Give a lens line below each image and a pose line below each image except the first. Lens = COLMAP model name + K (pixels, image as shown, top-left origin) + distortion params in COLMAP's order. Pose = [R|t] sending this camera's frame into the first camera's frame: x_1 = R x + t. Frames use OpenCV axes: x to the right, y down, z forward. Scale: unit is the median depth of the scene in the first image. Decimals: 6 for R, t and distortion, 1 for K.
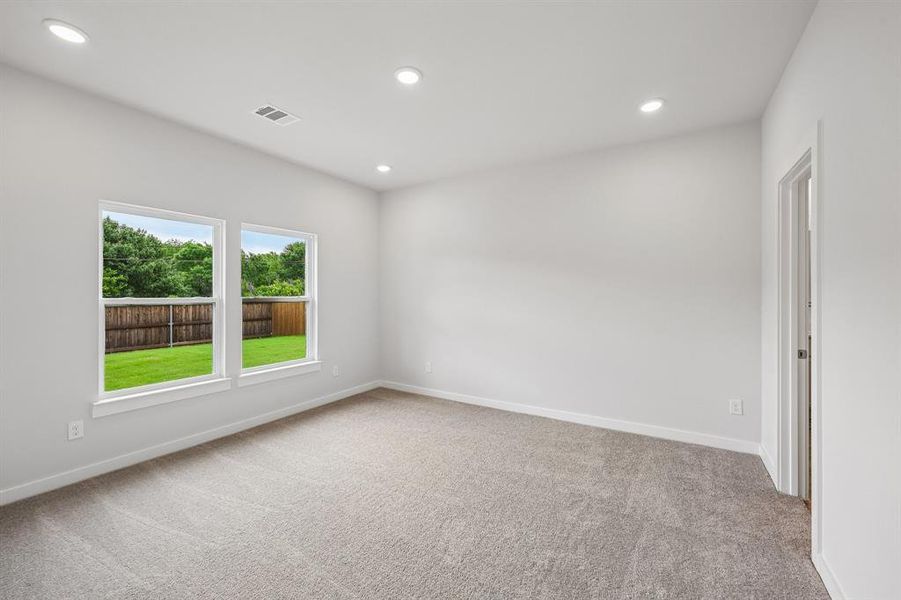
lens RADIAL K [[363.9, 0, 451.7], [0, 363.9, 296.7], [0, 0, 1]] dist [0.001240, -0.000147]
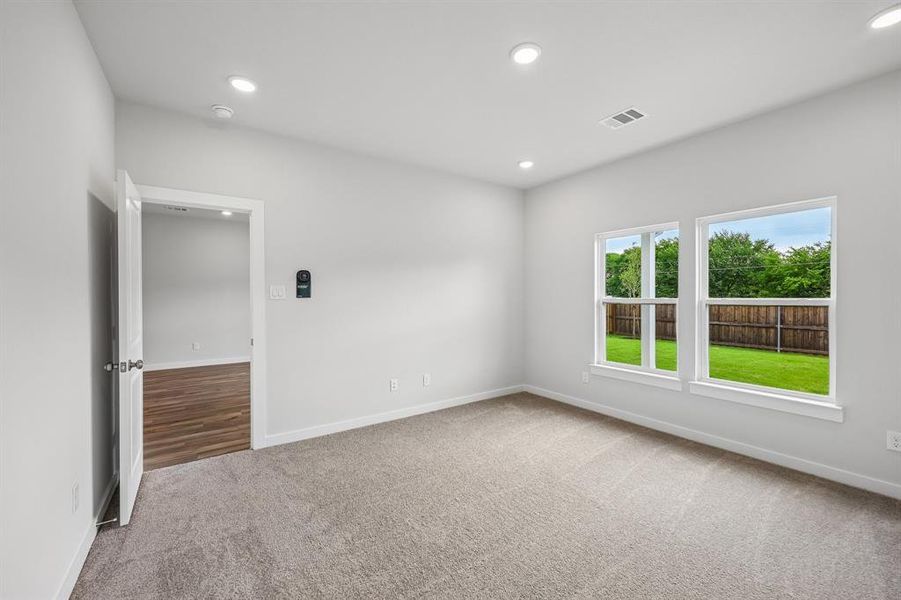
lens RADIAL K [[363.9, 0, 451.7], [0, 363.9, 296.7], [0, 0, 1]] dist [0.001240, -0.000147]
pose [[-0.402571, 0.005352, -0.915373, 0.466105], [-0.002669, 0.999972, 0.007020, -0.004969], [0.915385, 0.005269, -0.402545, 0.722567]]
